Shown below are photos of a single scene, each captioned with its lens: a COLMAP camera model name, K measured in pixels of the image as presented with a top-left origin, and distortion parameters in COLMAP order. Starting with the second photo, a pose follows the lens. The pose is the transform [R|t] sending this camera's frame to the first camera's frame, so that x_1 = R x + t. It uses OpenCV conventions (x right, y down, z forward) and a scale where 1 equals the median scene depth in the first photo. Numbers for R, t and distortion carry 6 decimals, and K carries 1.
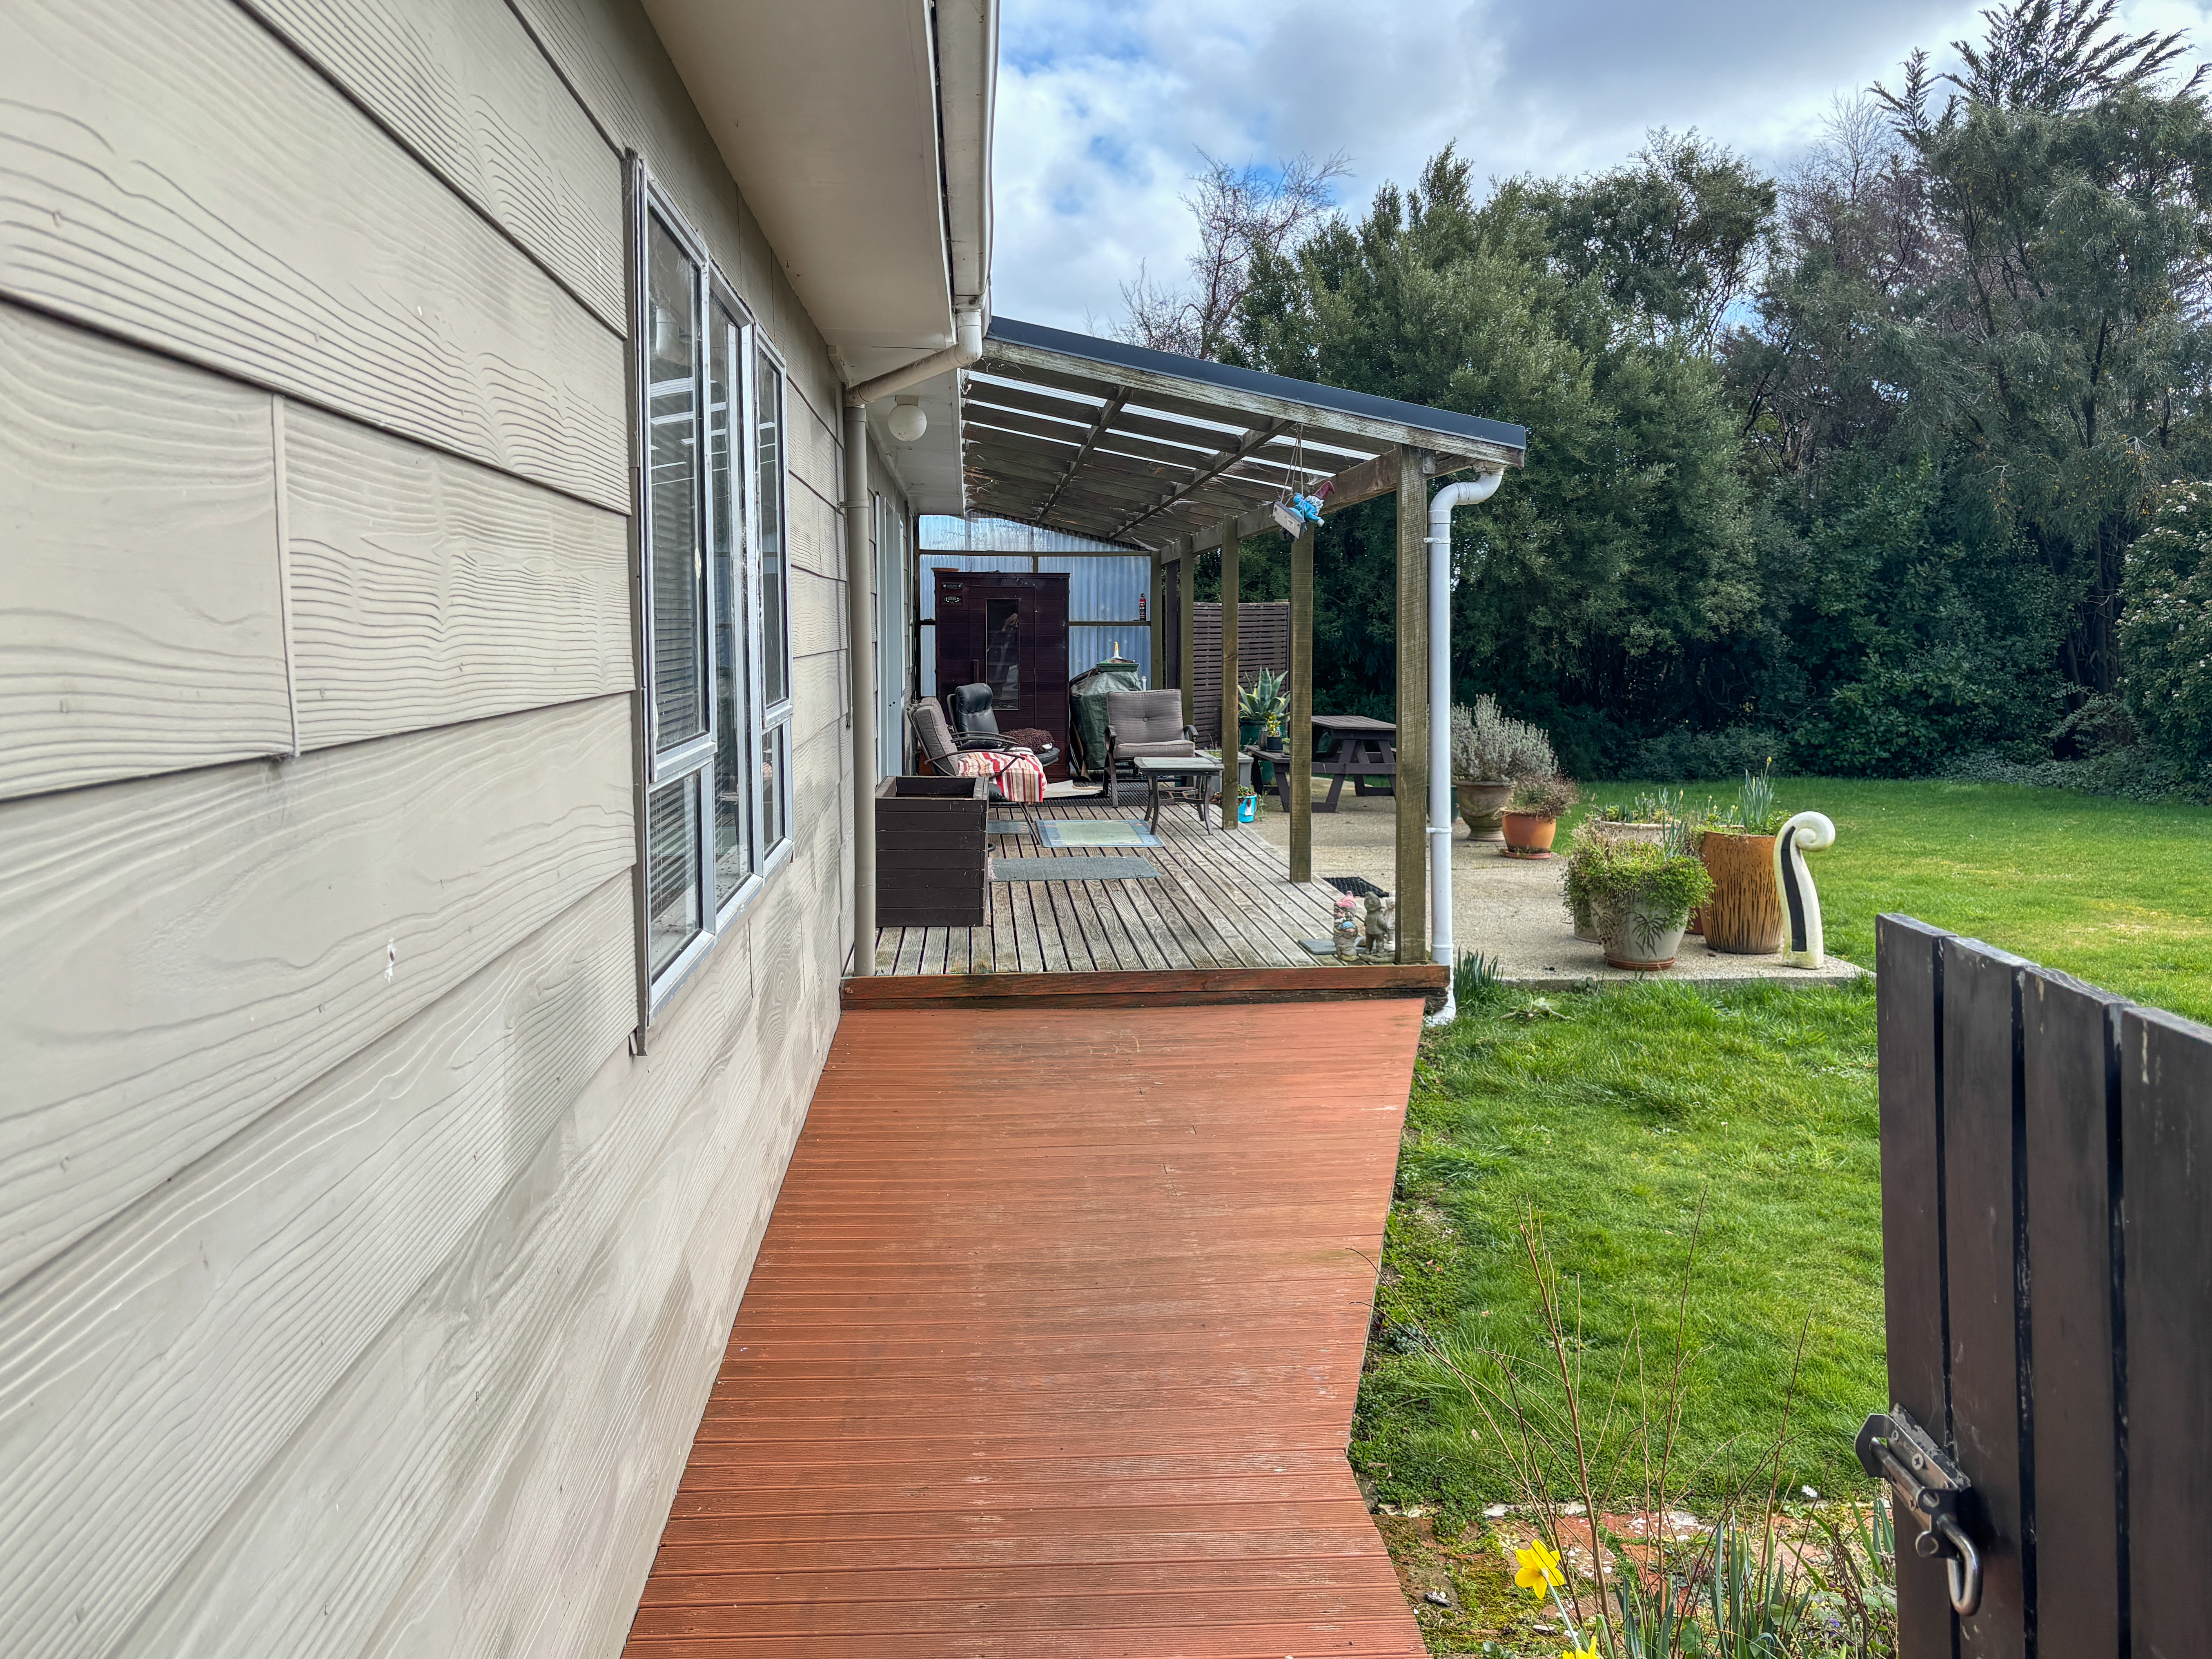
lens RADIAL K [[1686.2, 0, 1106.0], [0, 1686.2, 829.5], [0, 0, 1]] dist [0.108665, -0.200575]
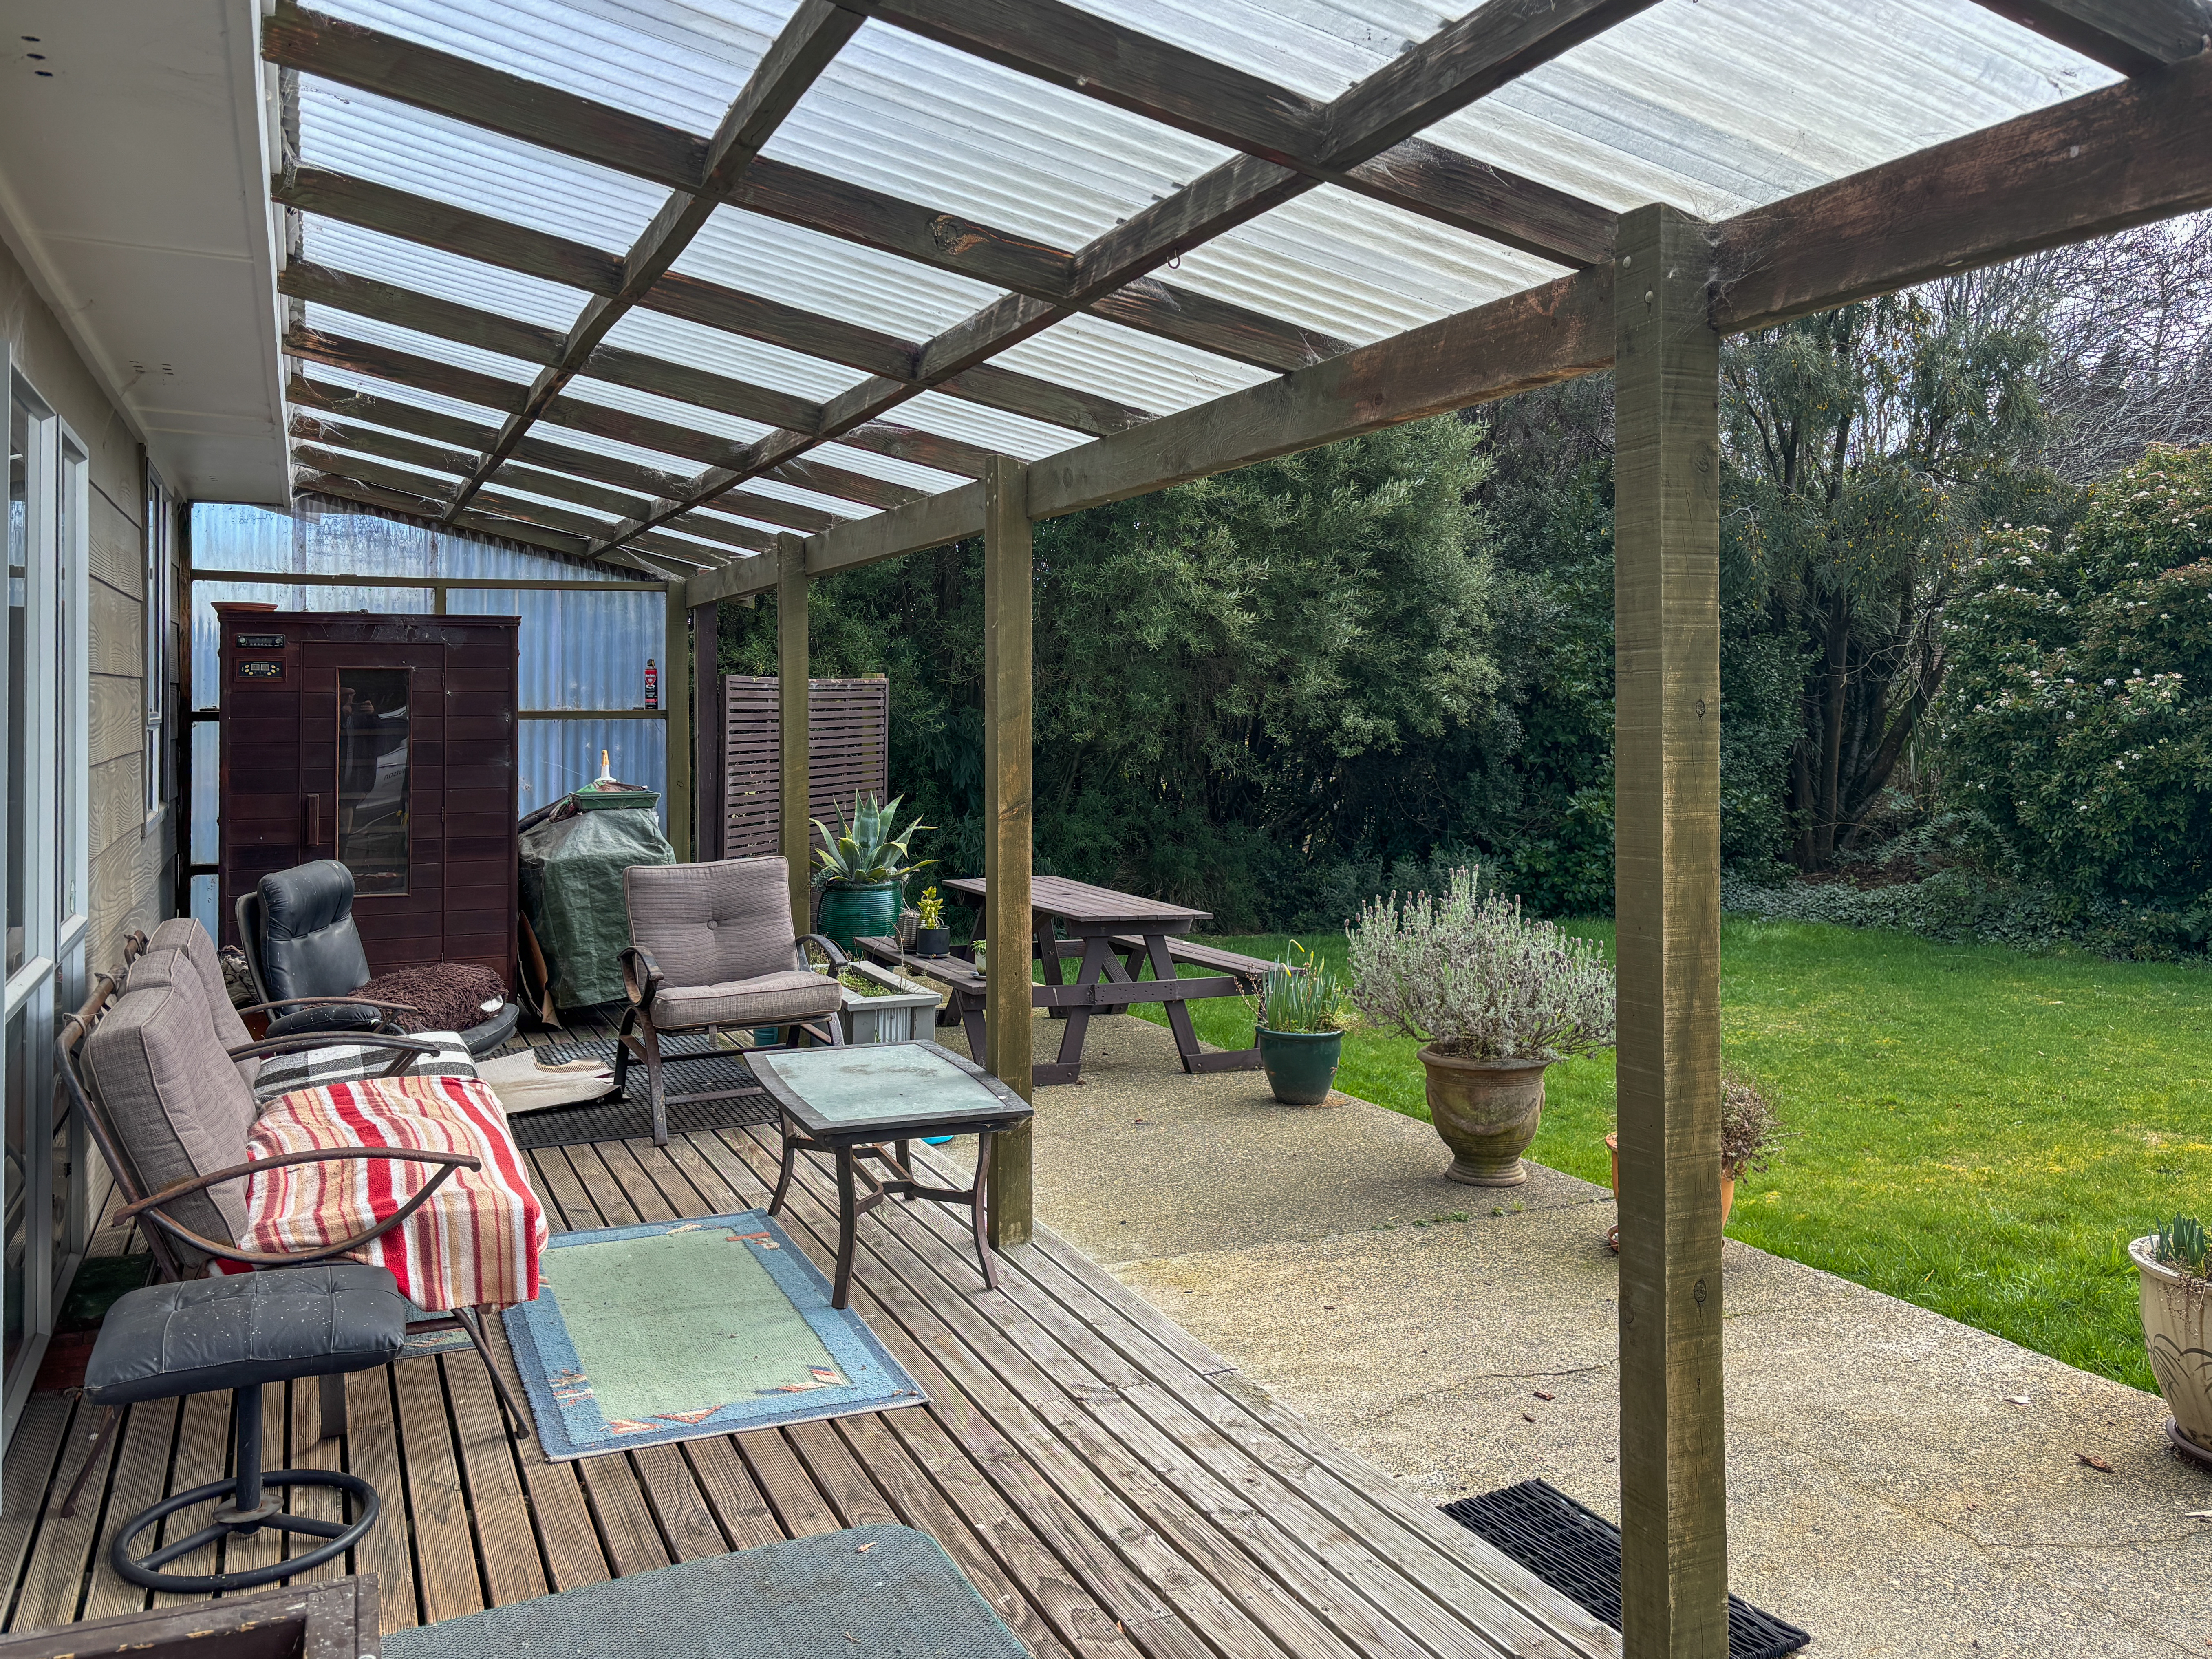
lens RADIAL K [[1803.8, 0, 1103.1], [0, 1803.8, 708.4], [0, 0, 1]] dist [0.002388, -0.002843]
pose [[0.944356, -0.003456, 0.328906, -0.031644], [0.042431, 0.992870, -0.111396, -0.054137], [-0.326176, 0.119154, 0.937770, 0.415518]]
